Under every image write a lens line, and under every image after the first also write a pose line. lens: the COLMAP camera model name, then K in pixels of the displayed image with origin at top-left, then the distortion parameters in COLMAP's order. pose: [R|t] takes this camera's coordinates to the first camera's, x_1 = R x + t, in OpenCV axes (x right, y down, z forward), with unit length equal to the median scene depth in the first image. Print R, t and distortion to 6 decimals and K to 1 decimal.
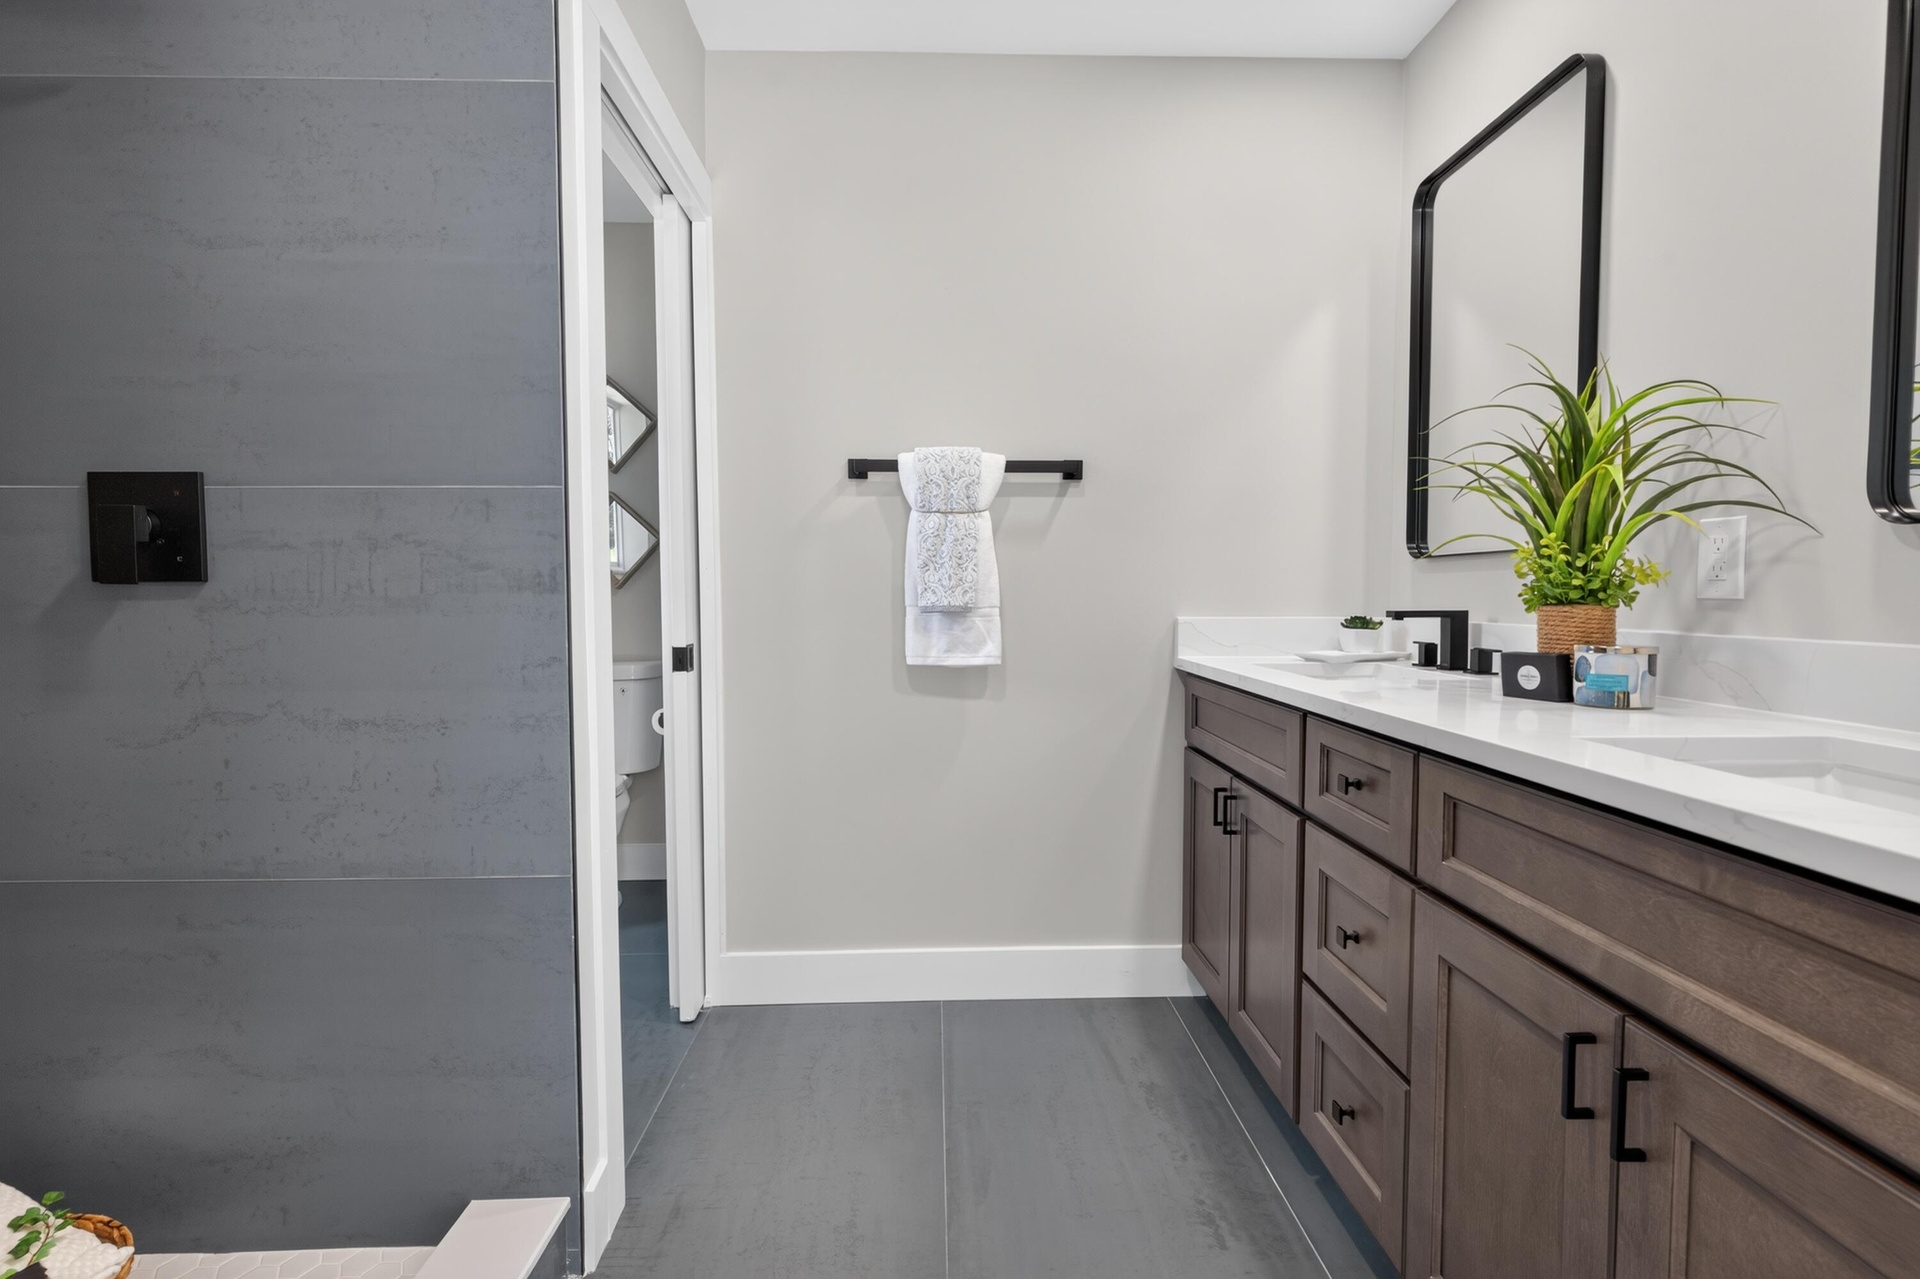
lens RADIAL K [[906.8, 0, 963.3], [0, 906.8, 631.7], [0, 0, 1]] dist [-0.003780, 0.000154]
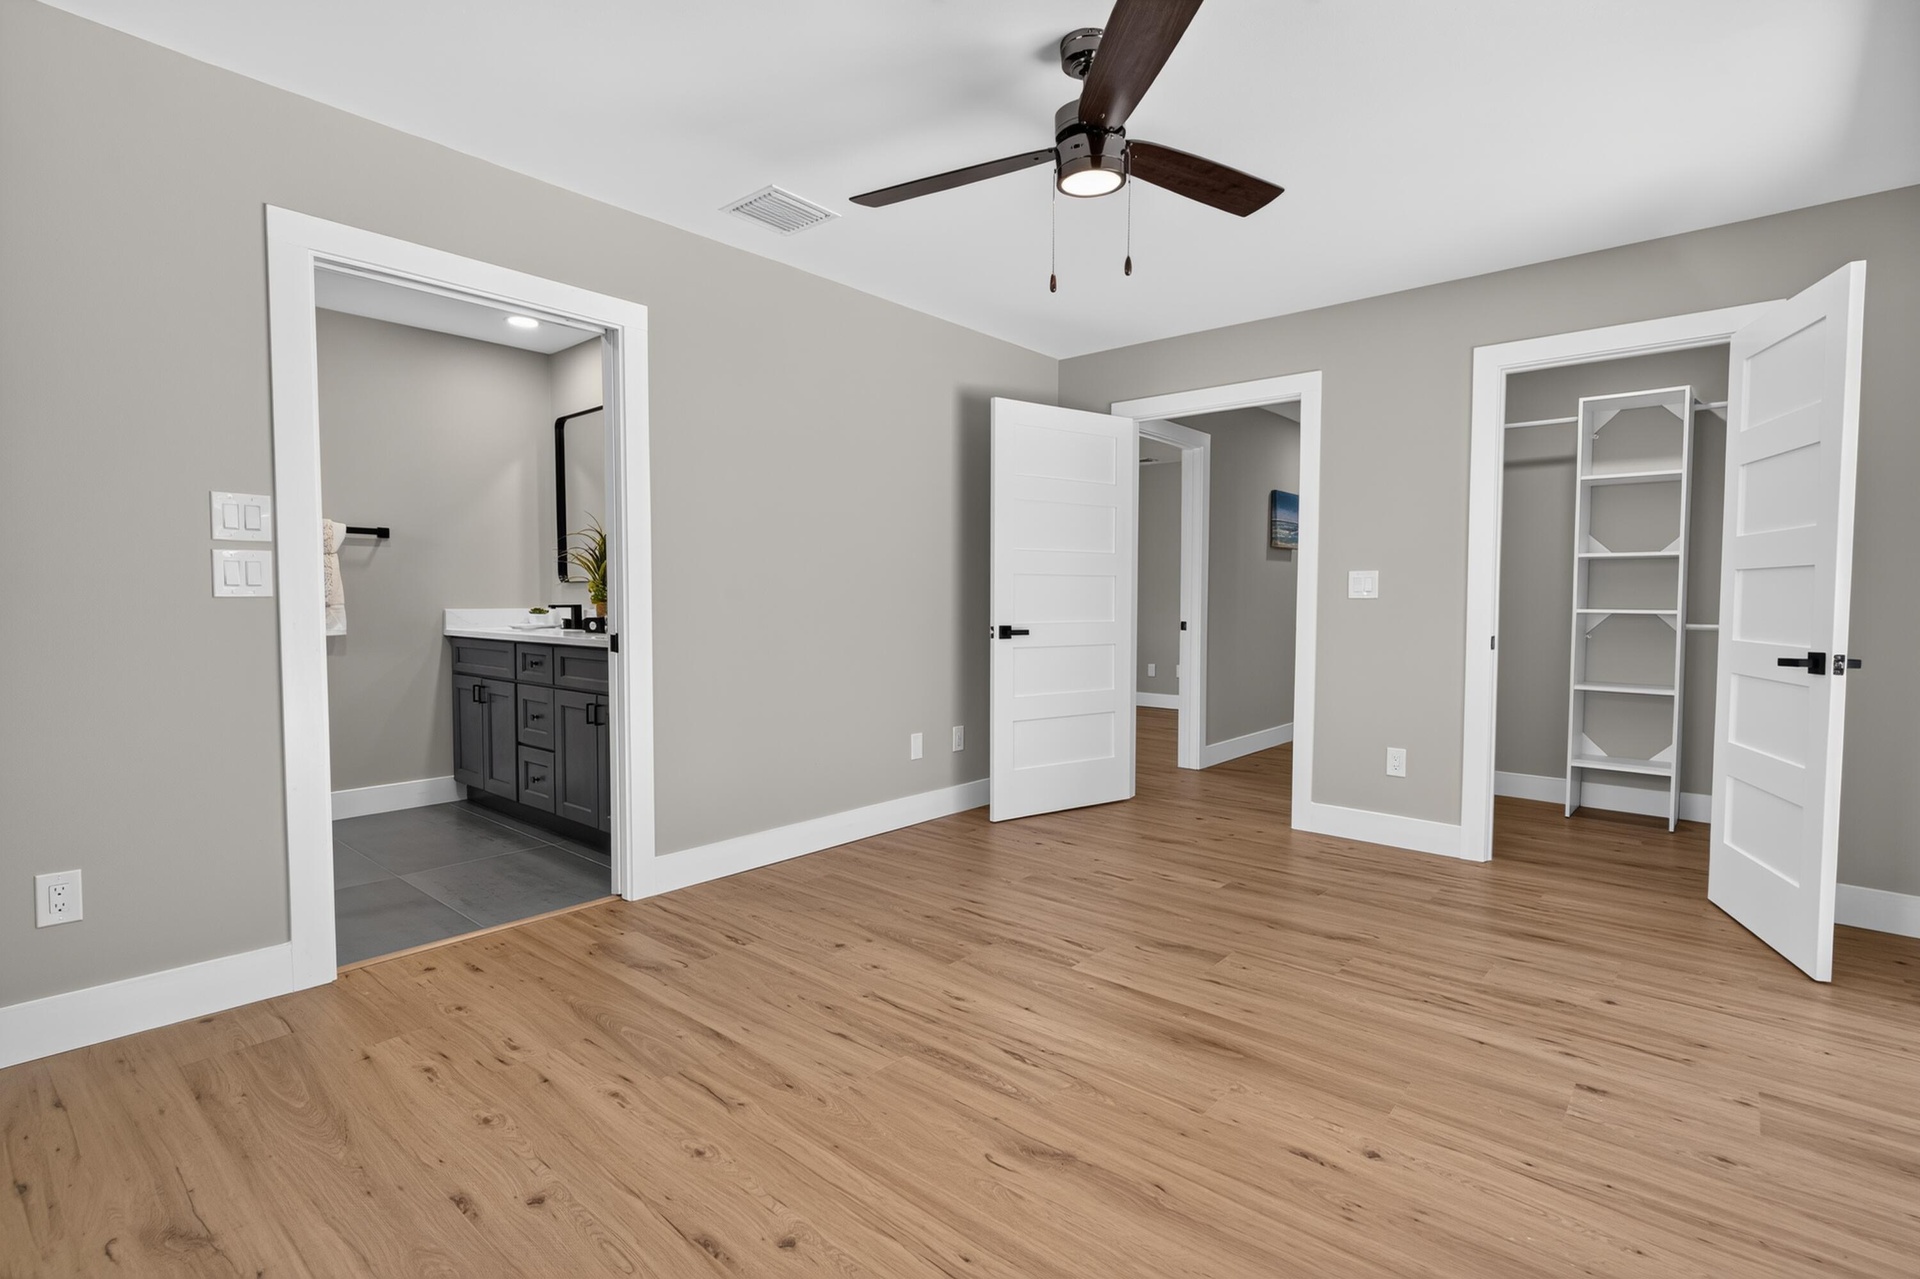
lens RADIAL K [[906.8, 0, 958.0], [0, 906.8, 637.3], [0, 0, 1]] dist [-0.003780, 0.000154]
pose [[0.672444, -0.030901, 0.739503, -0.532761], [0.027388, 0.999483, 0.016859, 0.047871], [-0.739641, 0.008917, 0.672942, -1.301477]]
